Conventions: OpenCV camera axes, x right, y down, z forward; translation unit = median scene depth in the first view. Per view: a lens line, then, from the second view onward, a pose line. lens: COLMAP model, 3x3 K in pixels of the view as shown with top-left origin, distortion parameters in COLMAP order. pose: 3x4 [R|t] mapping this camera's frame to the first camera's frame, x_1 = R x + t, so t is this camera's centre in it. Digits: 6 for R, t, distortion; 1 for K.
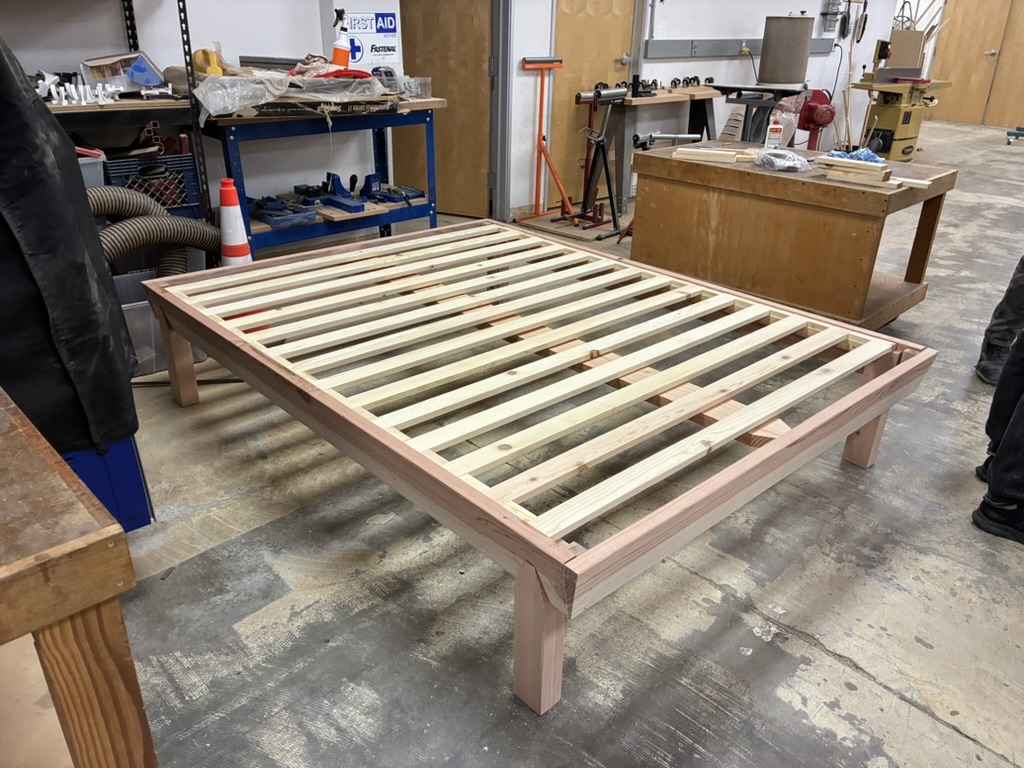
lens RADIAL K [[770.0, 0, 512.0], [0, 770.0, 384.0], [0, 0, 1]] dist [0.010203, -0.008631]
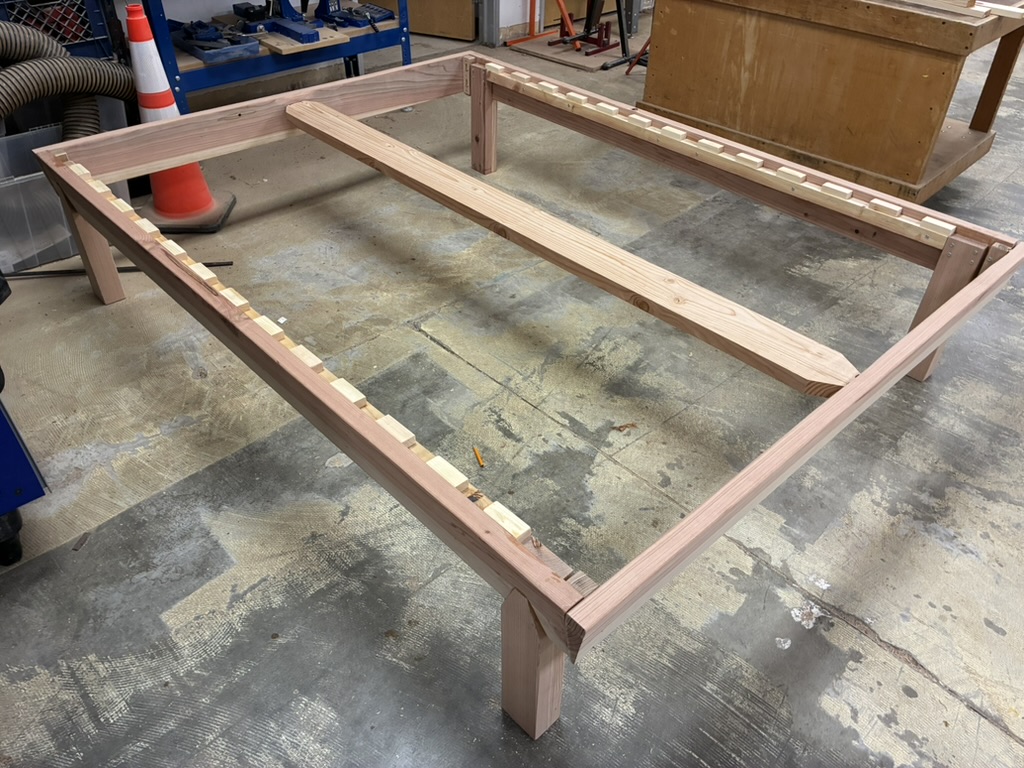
lens RADIAL K [[766.2, 0, 512.0], [0, 766.2, 384.0], [0, 0, 1]] dist [0.062746, -0.094772]
pose [[0.999958, -0.006377, 0.006602, 0.007709], [0.004735, 0.974532, 0.224199, -0.098849], [-0.007864, -0.224158, 0.974521, 0.225571]]
